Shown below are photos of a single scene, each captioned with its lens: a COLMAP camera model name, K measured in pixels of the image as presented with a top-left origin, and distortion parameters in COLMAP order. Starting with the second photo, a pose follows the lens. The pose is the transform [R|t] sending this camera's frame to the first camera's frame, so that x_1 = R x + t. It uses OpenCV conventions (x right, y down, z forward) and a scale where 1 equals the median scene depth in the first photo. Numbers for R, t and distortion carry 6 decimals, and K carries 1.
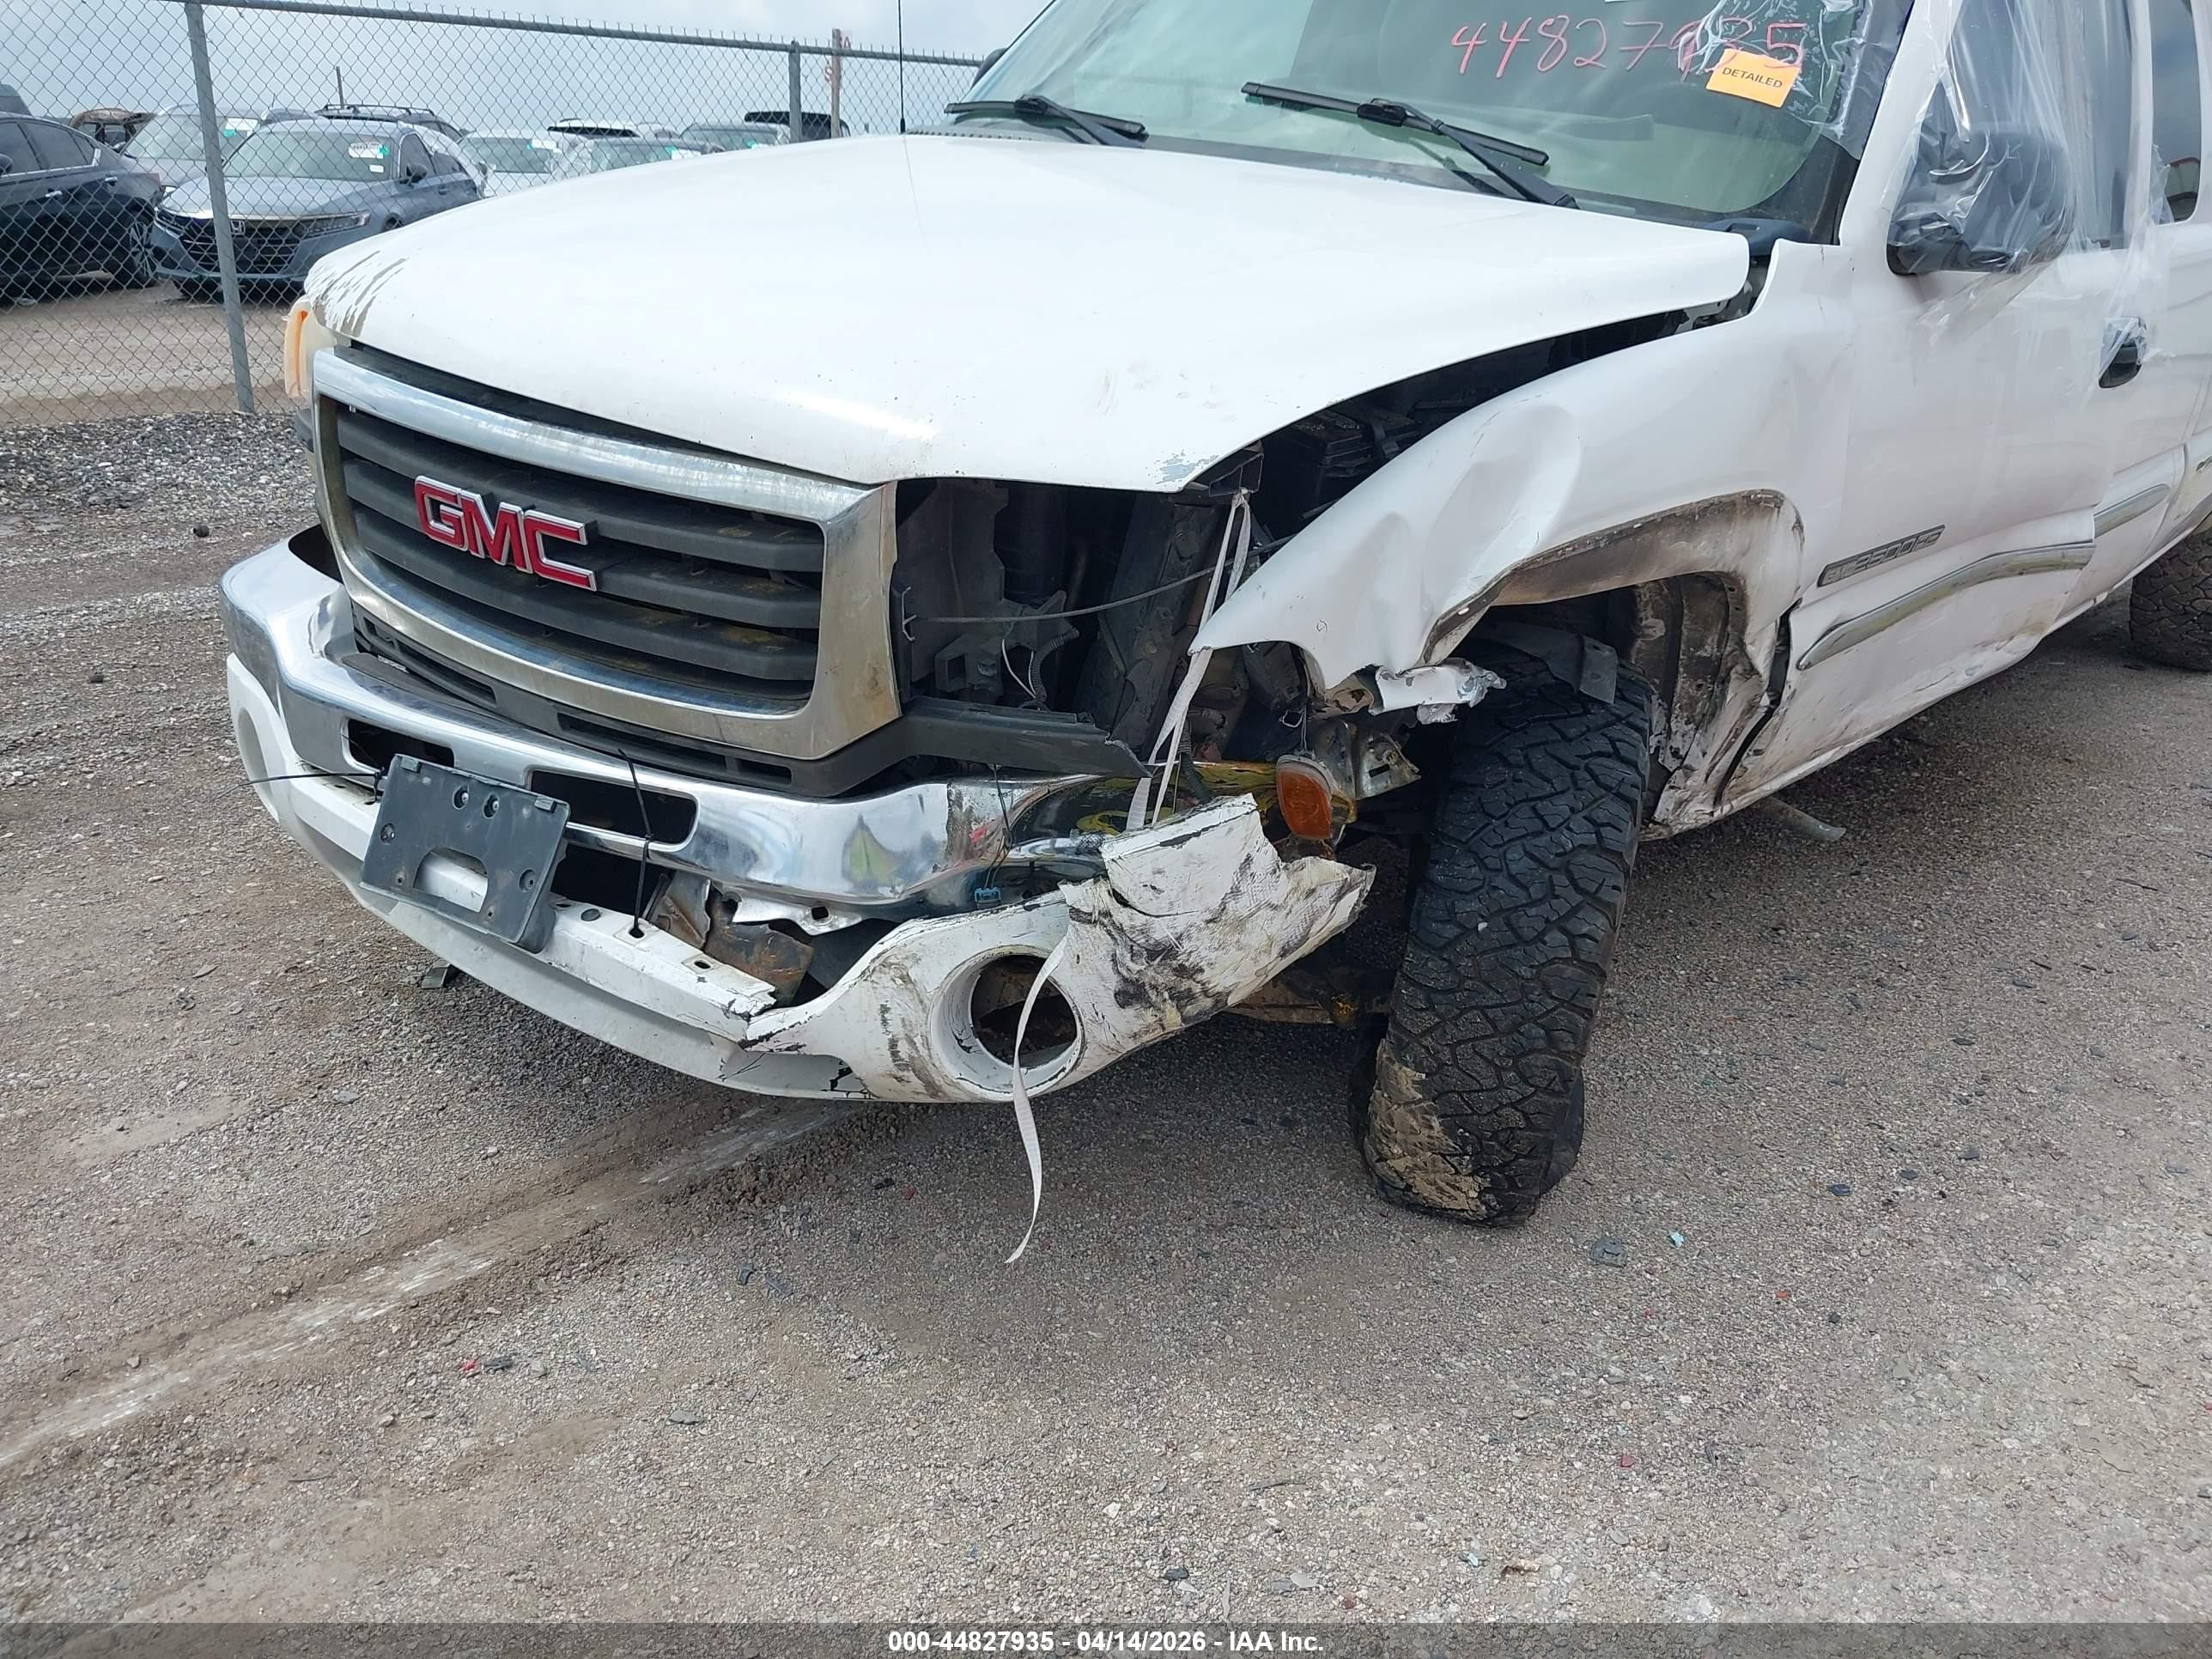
lens RADIAL K [[1722.9, 0, 1132.2], [0, 1722.9, 828.9], [0, 0, 1]] dist [0.069571, -0.000472]
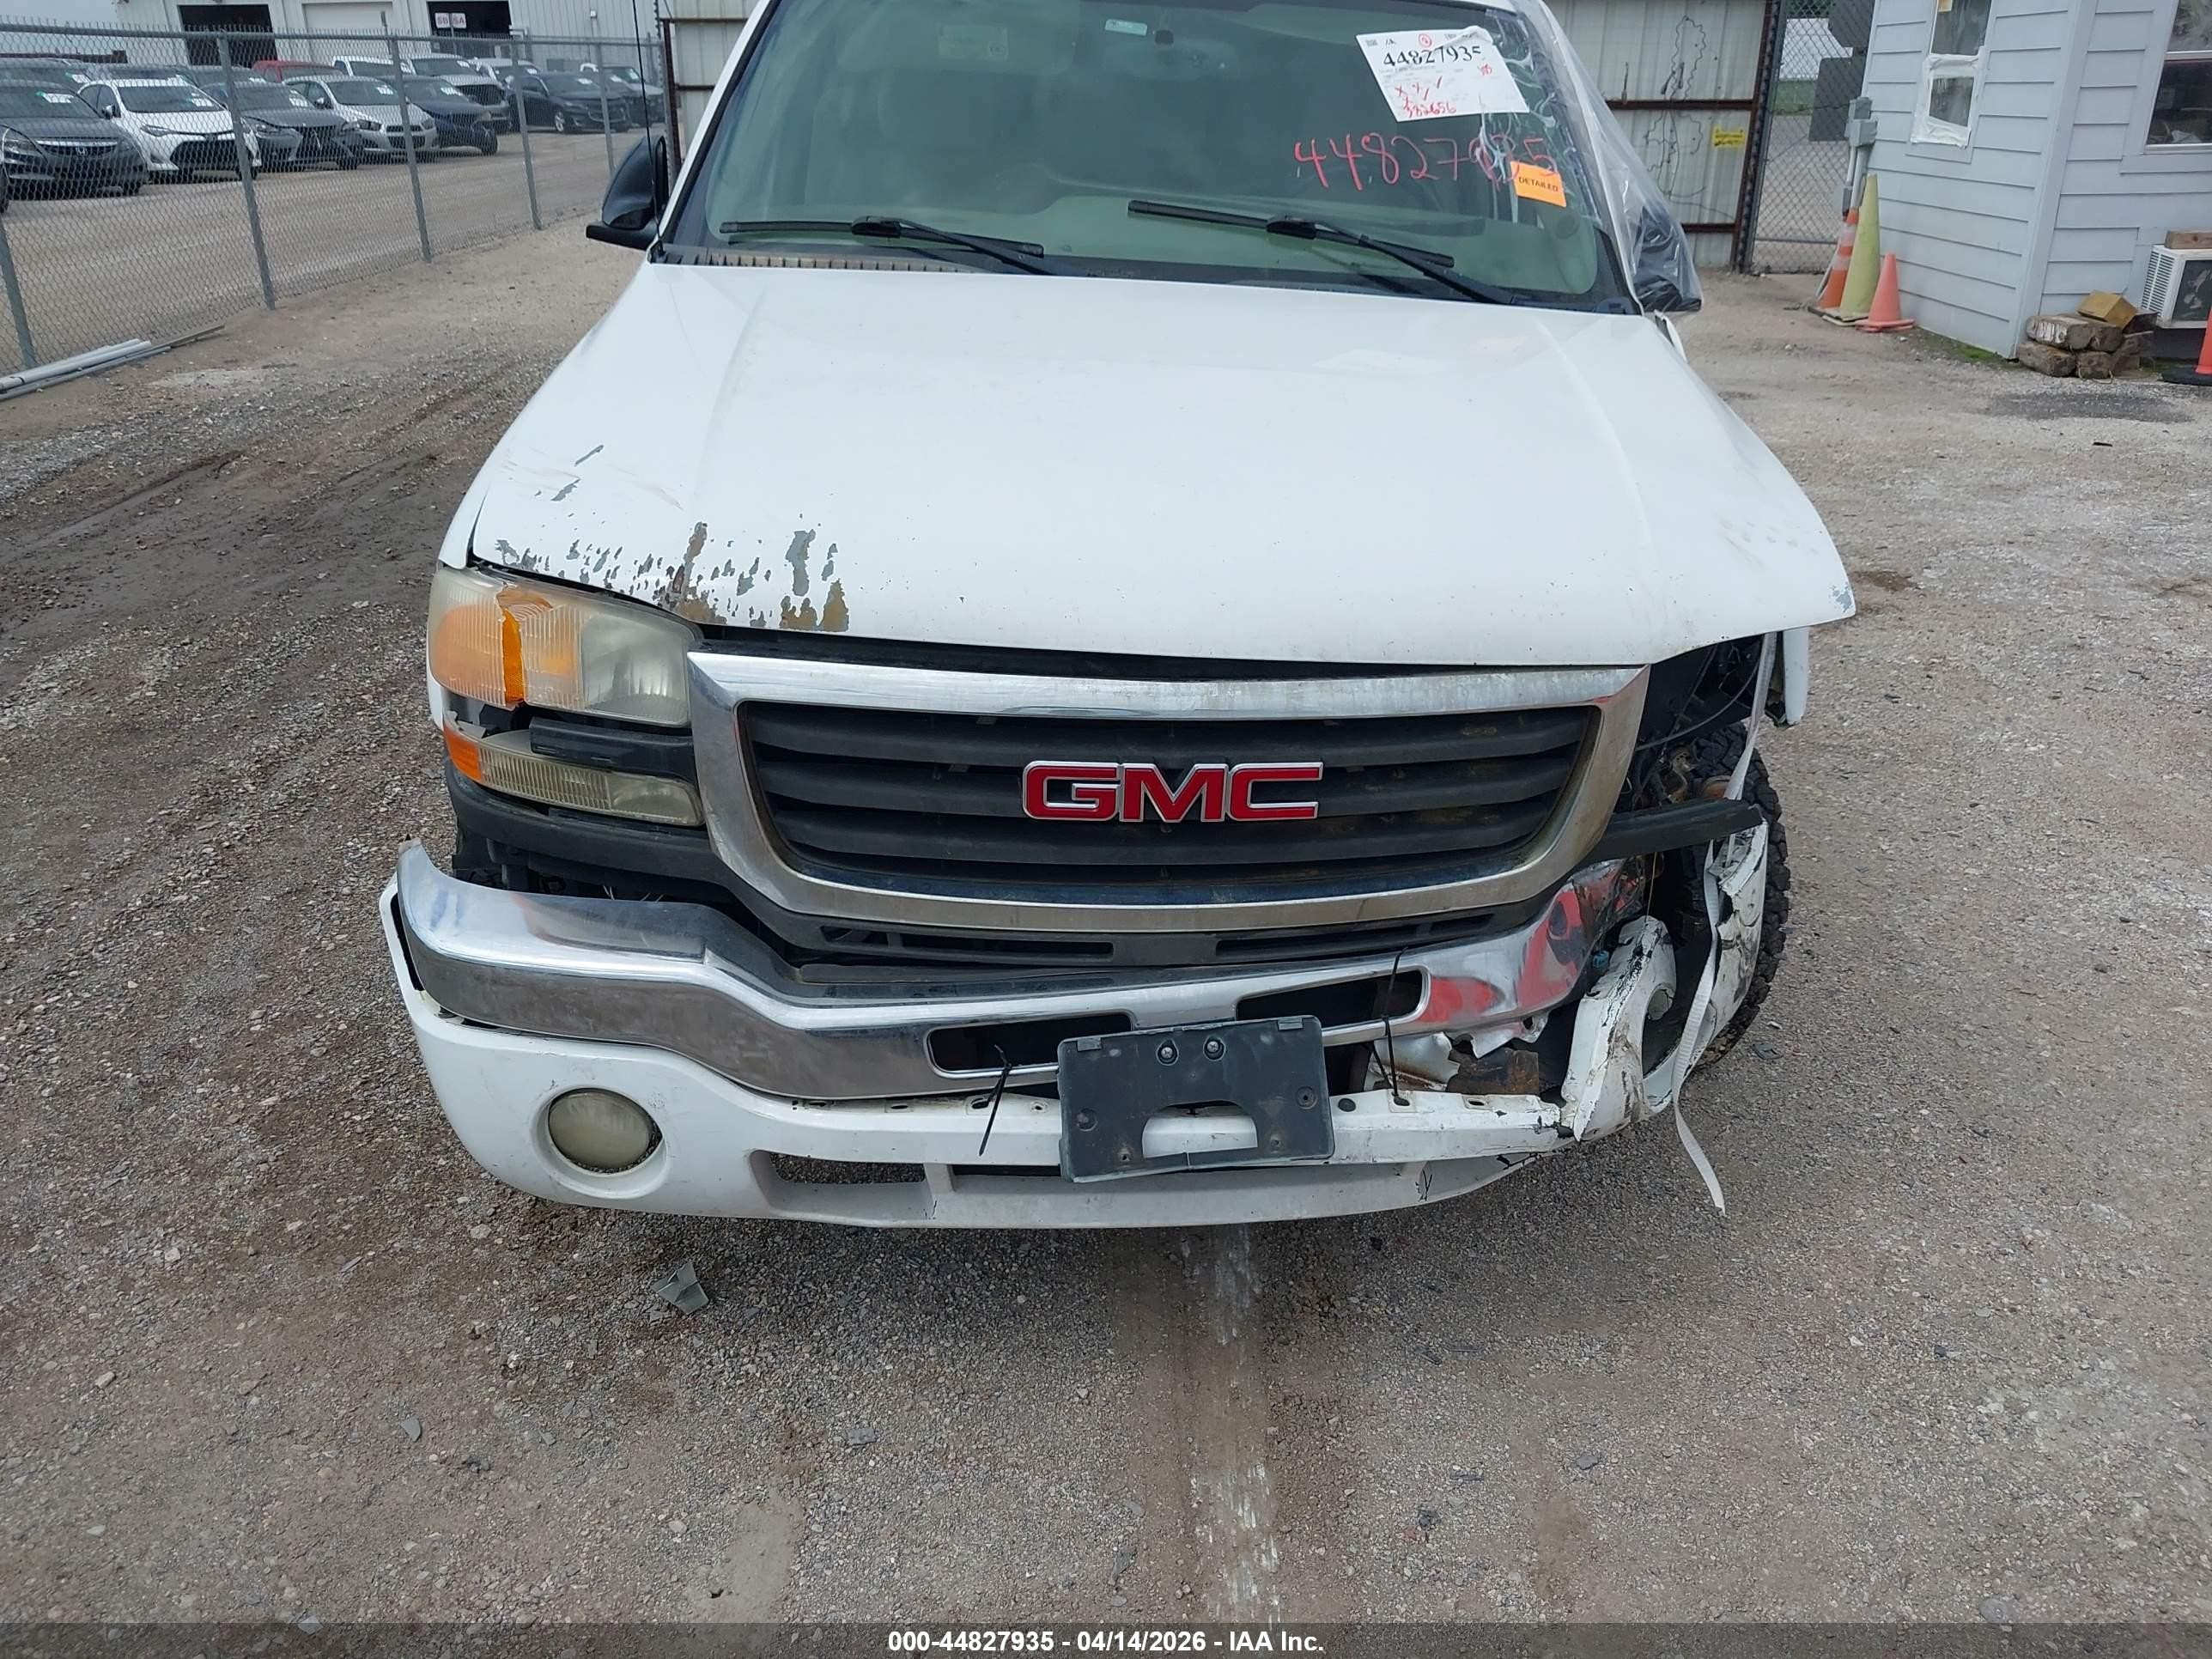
lens RADIAL K [[1722.9, 0, 1132.2], [0, 1722.9, 828.9], [0, 0, 1]] dist [0.069571, -0.000472]
pose [[0.744539, -0.303729, 0.594483, -0.989240], [0.264537, 0.951838, 0.154996, -0.313584], [-0.612929, 0.041862, 0.789028, 0.224483]]
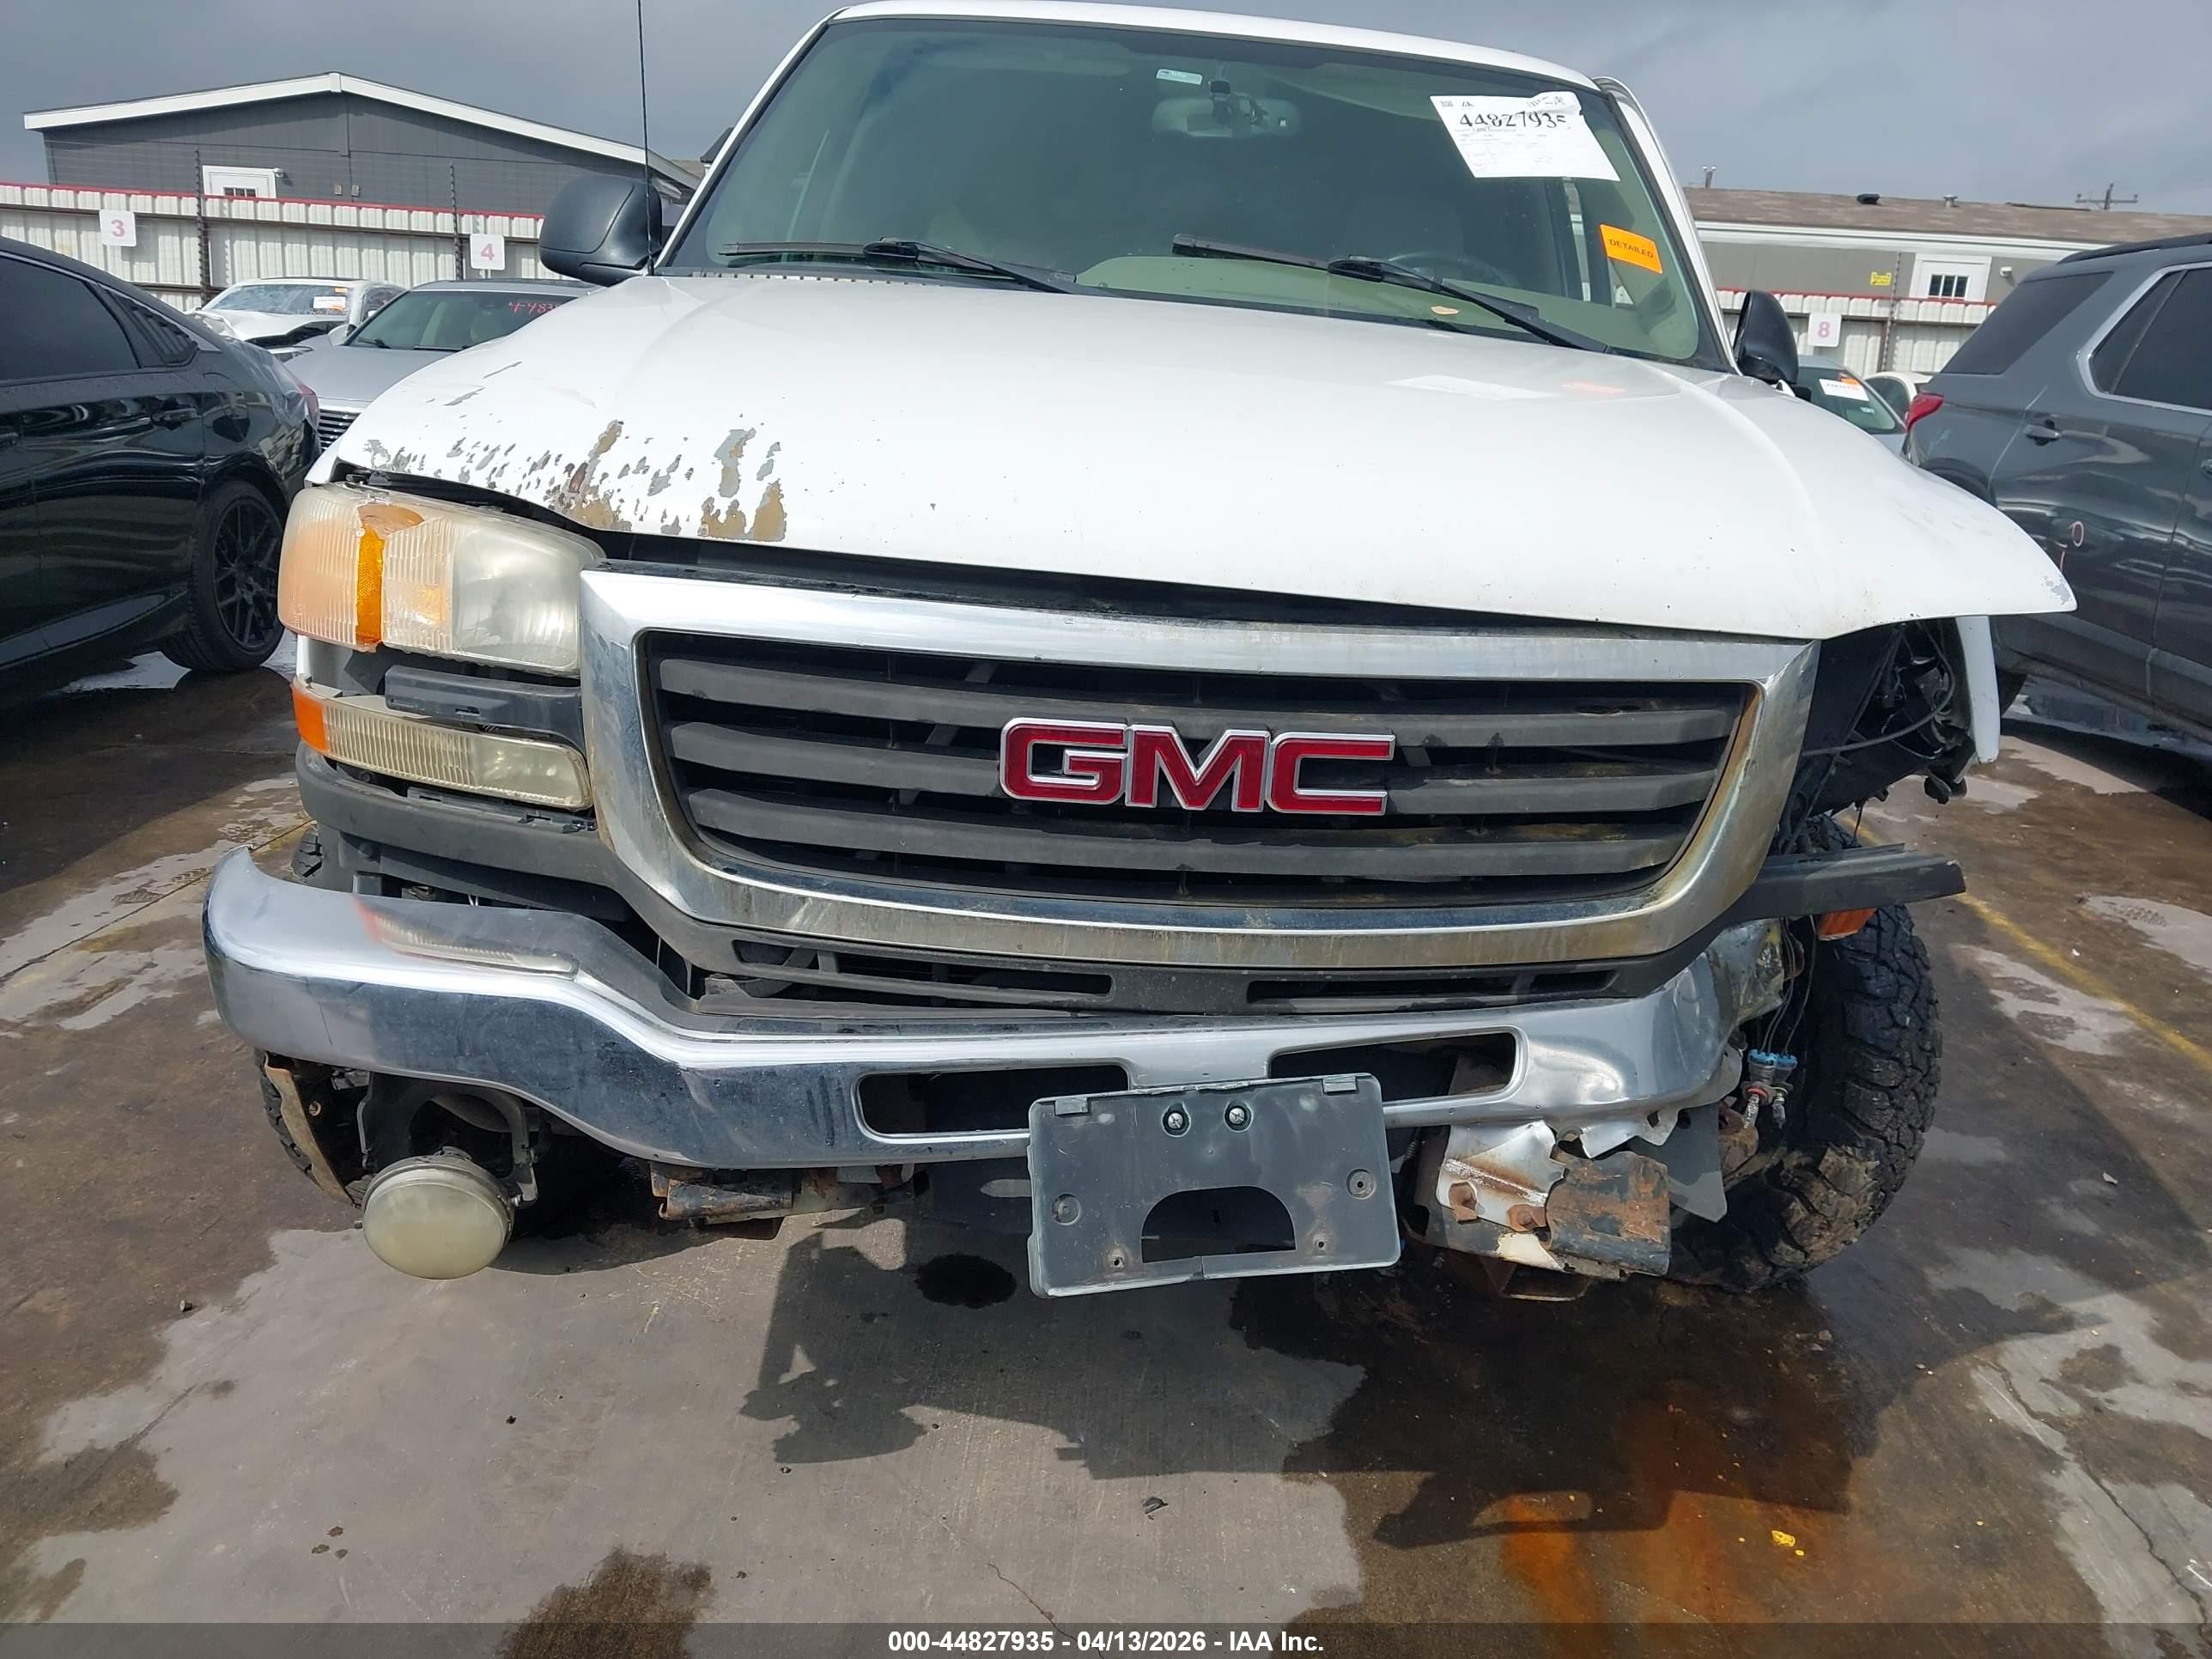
lens RADIAL K [[1792.1, 0, 1106.0], [0, 1792.1, 829.5], [0, 0, 1]] dist [0.004737, 0.001021]
pose [[0.773914, -0.194936, 0.602542, -0.880762], [0.225466, 0.973917, 0.025492, -0.174246], [-0.591795, 0.116124, 0.797680, 0.397541]]
